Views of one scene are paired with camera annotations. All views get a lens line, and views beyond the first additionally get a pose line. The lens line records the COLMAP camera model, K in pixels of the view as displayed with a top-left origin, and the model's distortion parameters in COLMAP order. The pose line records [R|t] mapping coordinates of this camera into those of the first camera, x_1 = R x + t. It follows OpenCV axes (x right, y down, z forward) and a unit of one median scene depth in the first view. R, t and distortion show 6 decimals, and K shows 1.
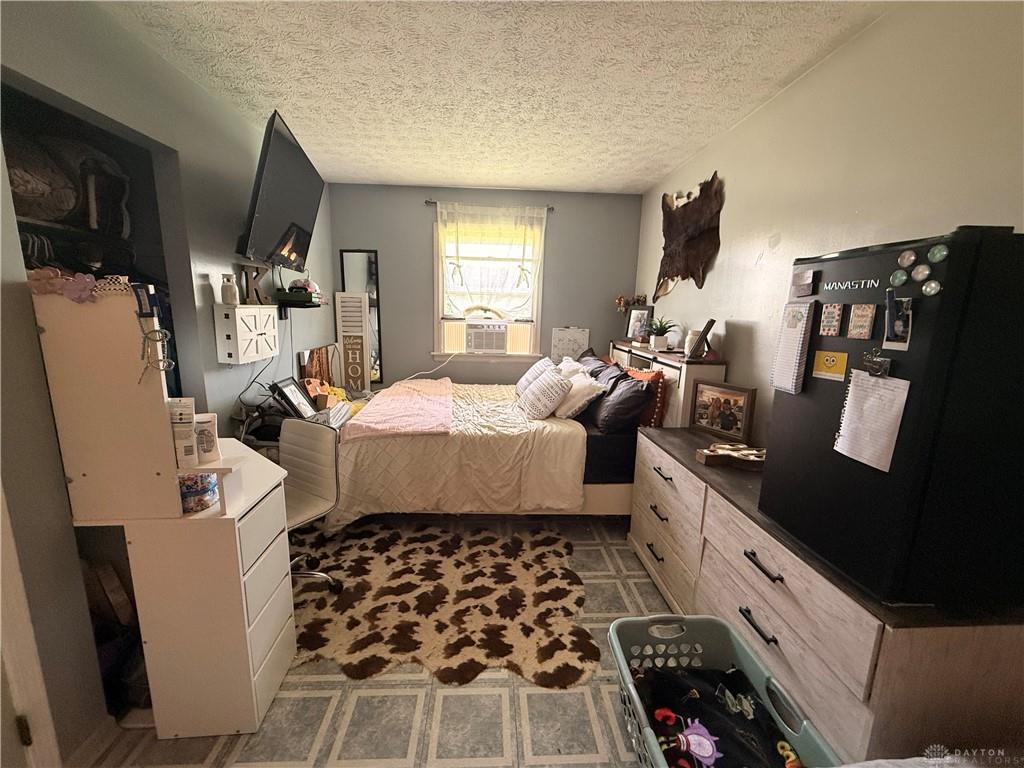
lens RADIAL K [[404.4, 0, 512.0], [0, 404.4, 384.0], [0, 0, 1]] dist [0.000198, -0.000052]
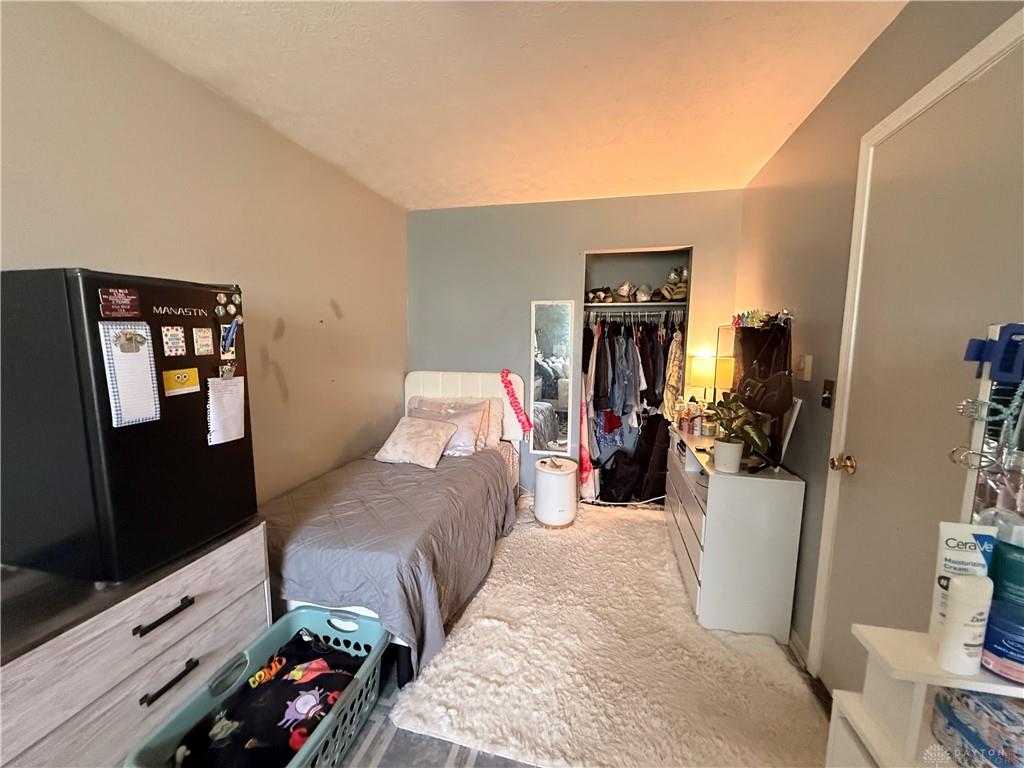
lens RADIAL K [[404.4, 0, 512.0], [0, 404.4, 384.0], [0, 0, 1]] dist [0.000198, -0.000052]
pose [[-0.957536, -0.069093, 0.279913, -0.412295], [0.018795, 0.953837, 0.299736, -0.367316], [-0.287701, 0.292269, -0.912035, 1.807078]]
